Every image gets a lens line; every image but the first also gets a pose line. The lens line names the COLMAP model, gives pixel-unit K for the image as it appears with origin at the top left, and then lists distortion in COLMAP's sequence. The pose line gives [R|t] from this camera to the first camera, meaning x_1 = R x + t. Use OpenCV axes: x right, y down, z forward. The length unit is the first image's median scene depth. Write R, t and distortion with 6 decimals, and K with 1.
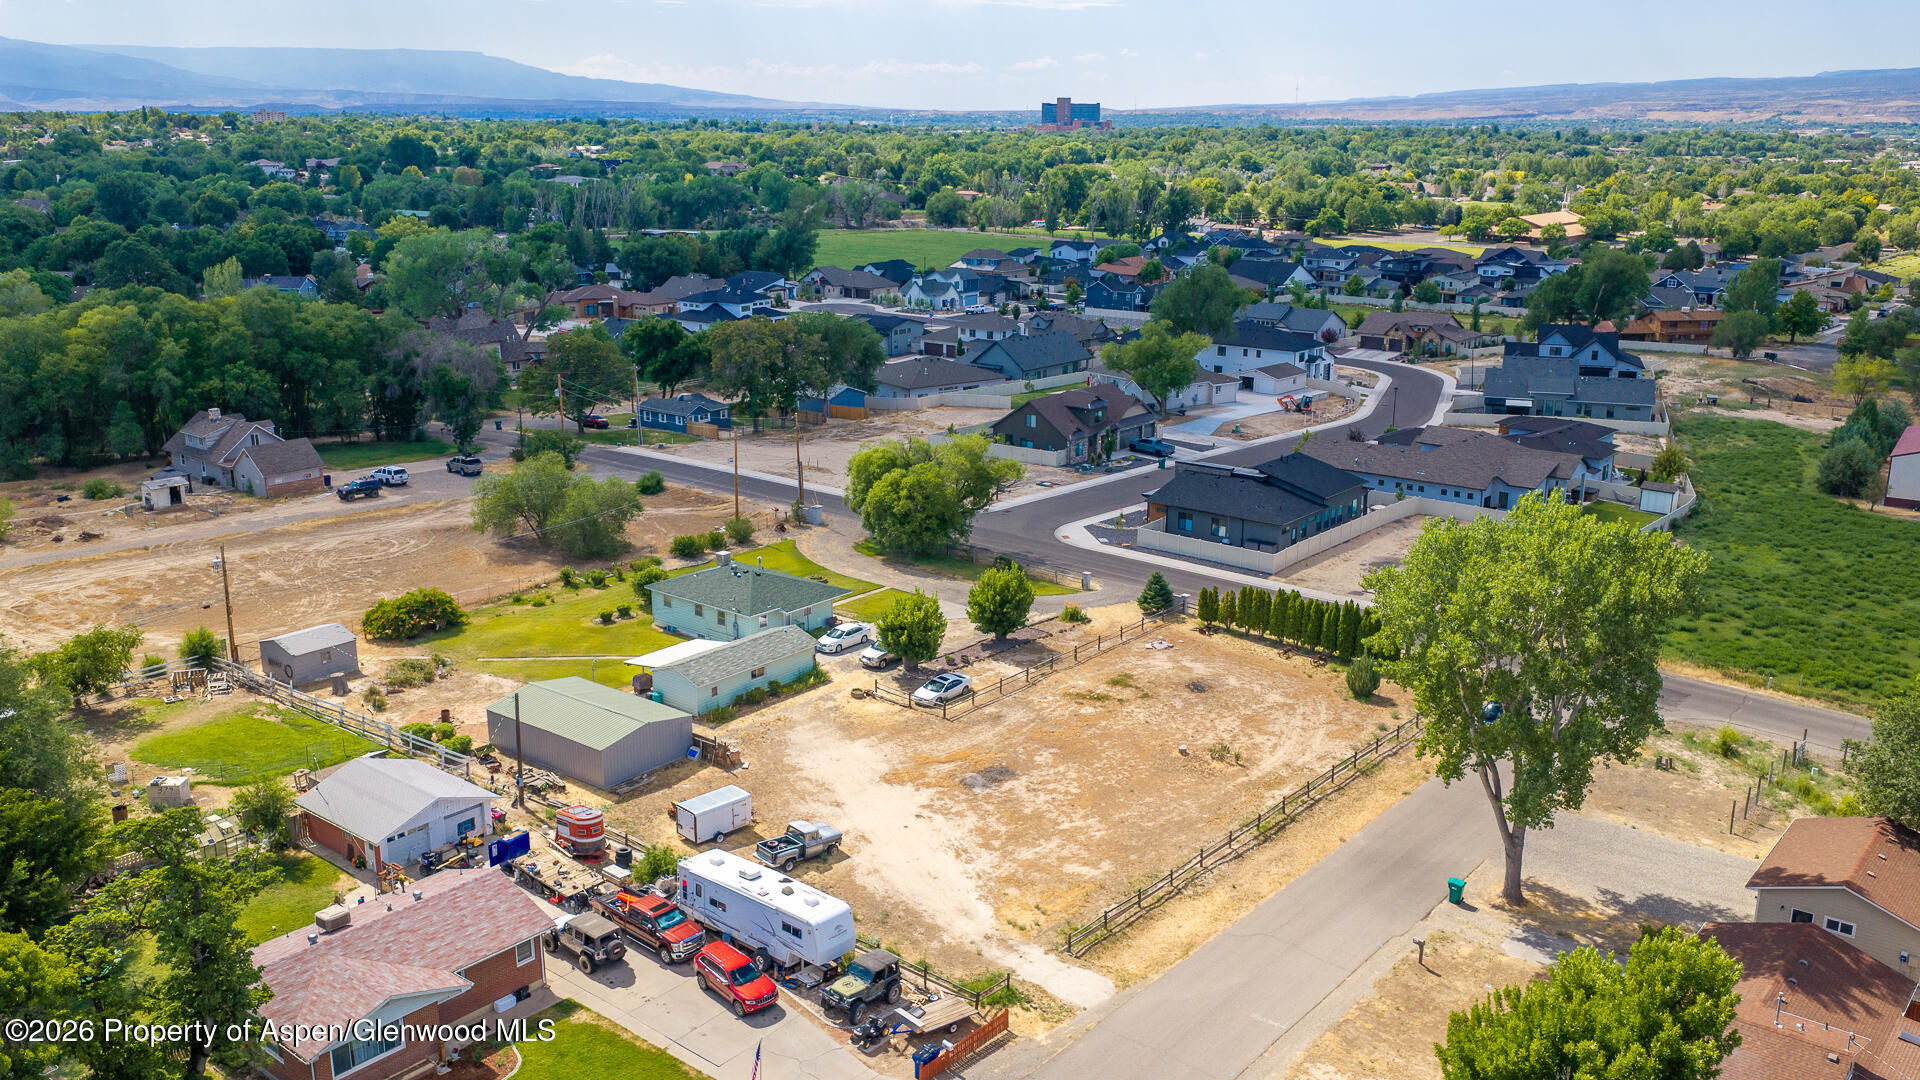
lens RADIAL K [[1589.1, 0, 965.9], [0, 1589.1, 538.6], [0, 0, 1]] dist [0.035576, -0.075552]
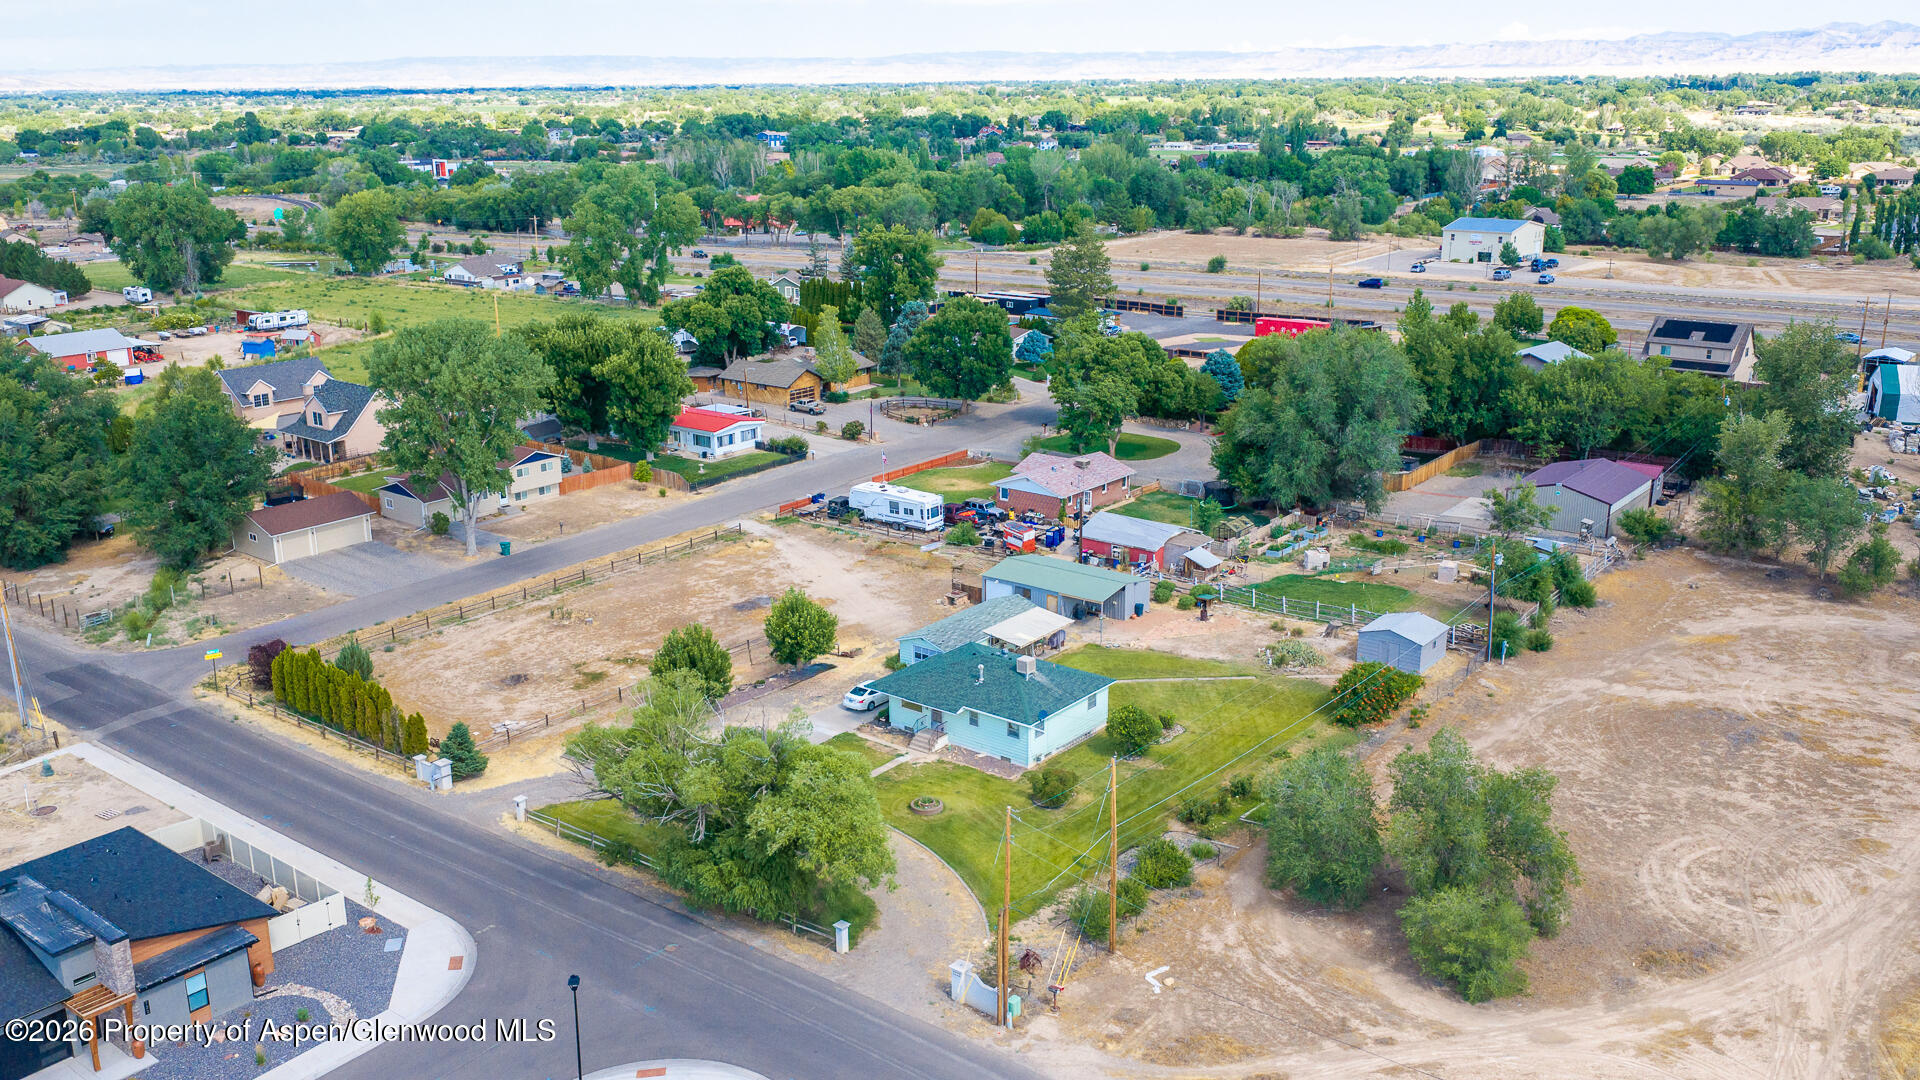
lens RADIAL K [[1589.1, 0, 965.9], [0, 1589.1, 538.6], [0, 0, 1]] dist [0.035576, -0.075552]
pose [[-0.999811, 0.007702, -0.017873, -0.104827], [-0.002585, 0.857680, 0.514178, -0.436571], [0.019290, 0.514127, -0.857497, 1.592879]]
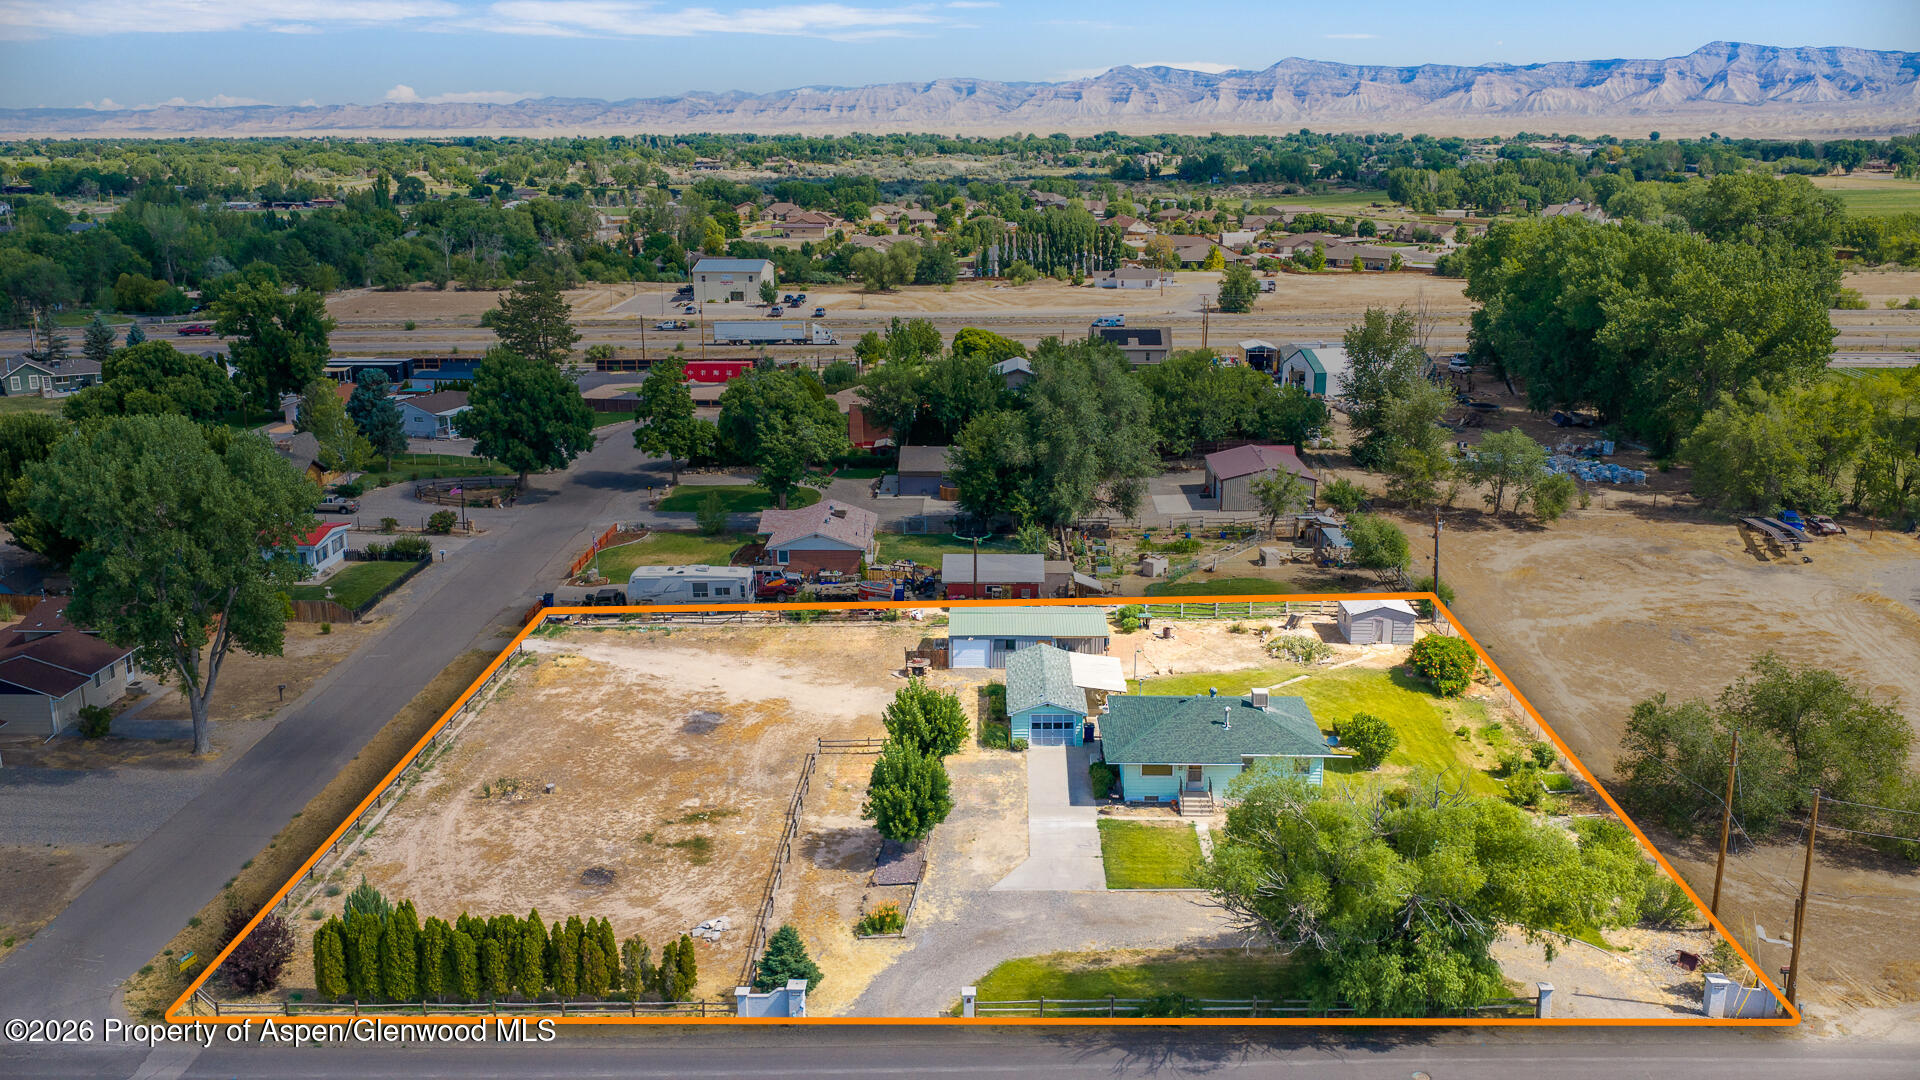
lens RADIAL K [[1589.1, 0, 965.9], [0, 1589.1, 538.6], [0, 0, 1]] dist [0.035576, -0.075552]
pose [[-0.788019, 0.148464, -0.597482, 0.374347], [-0.159130, 0.888391, 0.430627, -0.339343], [0.594730, 0.434420, -0.676443, 1.339059]]
